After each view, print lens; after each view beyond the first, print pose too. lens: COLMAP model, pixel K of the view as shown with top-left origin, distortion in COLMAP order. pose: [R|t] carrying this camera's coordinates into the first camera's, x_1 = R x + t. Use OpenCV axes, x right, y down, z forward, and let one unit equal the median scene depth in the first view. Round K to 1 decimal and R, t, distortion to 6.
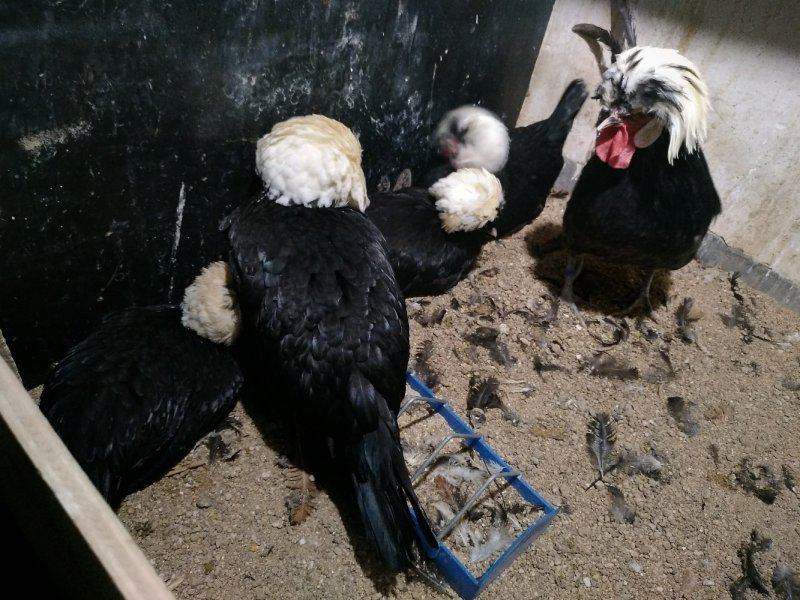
lens RADIAL K [[571.4, 0, 399.8], [0, 571.4, 300.3], [0, 0, 1]] dist [-0.030644, 0.002552]
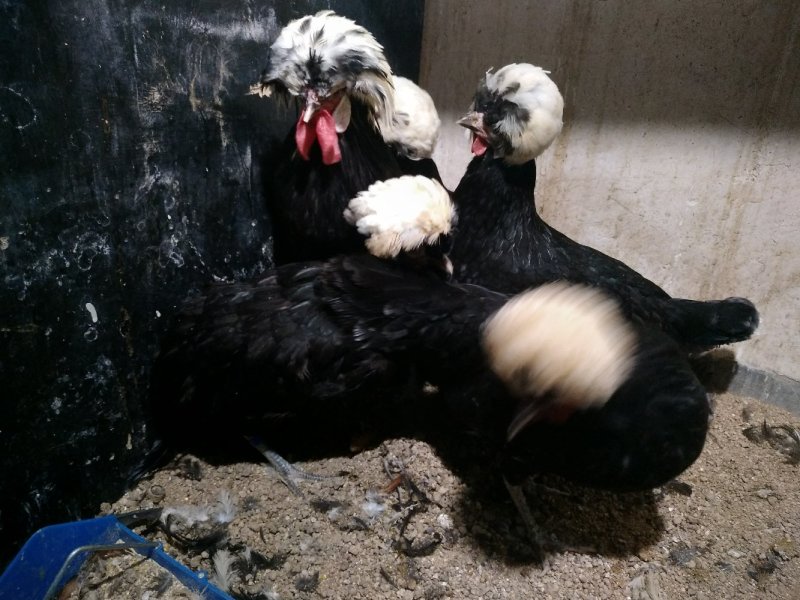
lens RADIAL K [[570.9, 0, 401.7], [0, 570.9, 299.3], [0, 0, 1]] dist [-0.028732, 0.004914]
pose [[0.970131, -0.180799, 0.161734, 0.072290], [0.220111, 0.936319, -0.273602, -0.028229], [-0.101968, 0.301029, 0.948148, 0.283417]]
